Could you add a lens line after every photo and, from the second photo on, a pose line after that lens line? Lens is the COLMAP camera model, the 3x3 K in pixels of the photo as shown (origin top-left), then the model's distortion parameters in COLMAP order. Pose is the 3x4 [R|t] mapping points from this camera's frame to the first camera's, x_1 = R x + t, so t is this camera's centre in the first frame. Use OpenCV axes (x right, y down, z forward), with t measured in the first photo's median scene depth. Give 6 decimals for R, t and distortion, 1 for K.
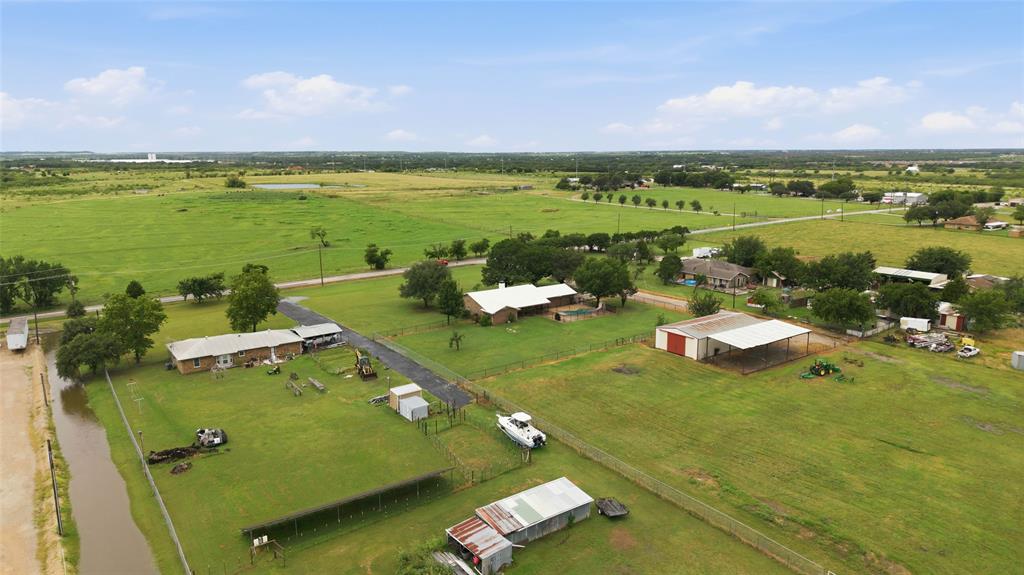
lens RADIAL K [[681.3, 0, 506.5], [0, 681.3, 291.6], [0, 0, 1]] dist [0.002507, -0.001880]
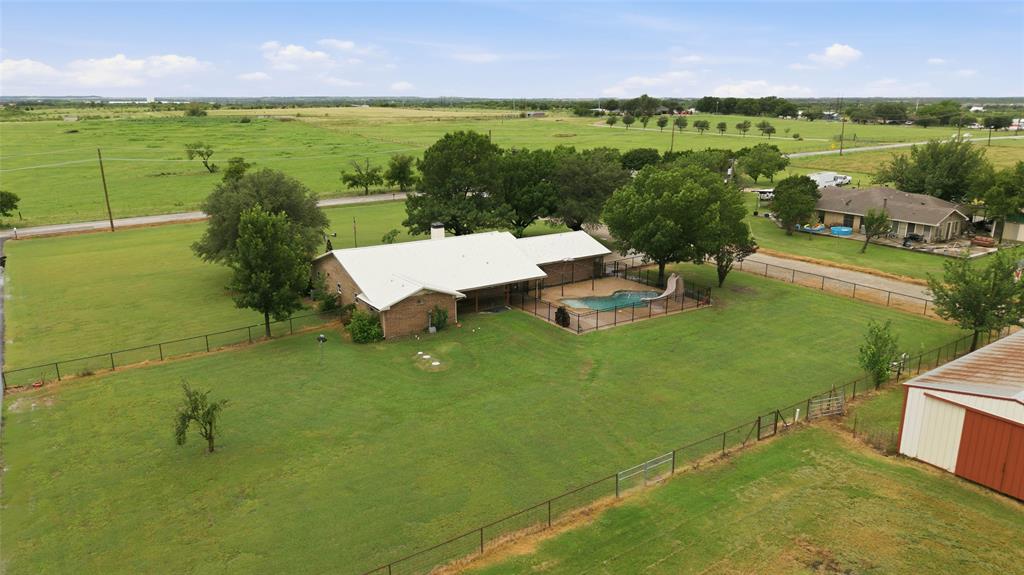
lens RADIAL K [[681.3, 0, 513.1], [0, 681.3, 288.6], [0, 0, 1]] dist [0.002507, -0.001880]
pose [[0.999818, 0.009230, -0.016679, 0.050154], [-0.008107, 0.997773, 0.066208, -0.002973], [0.017253, -0.066060, 0.997666, 0.580550]]
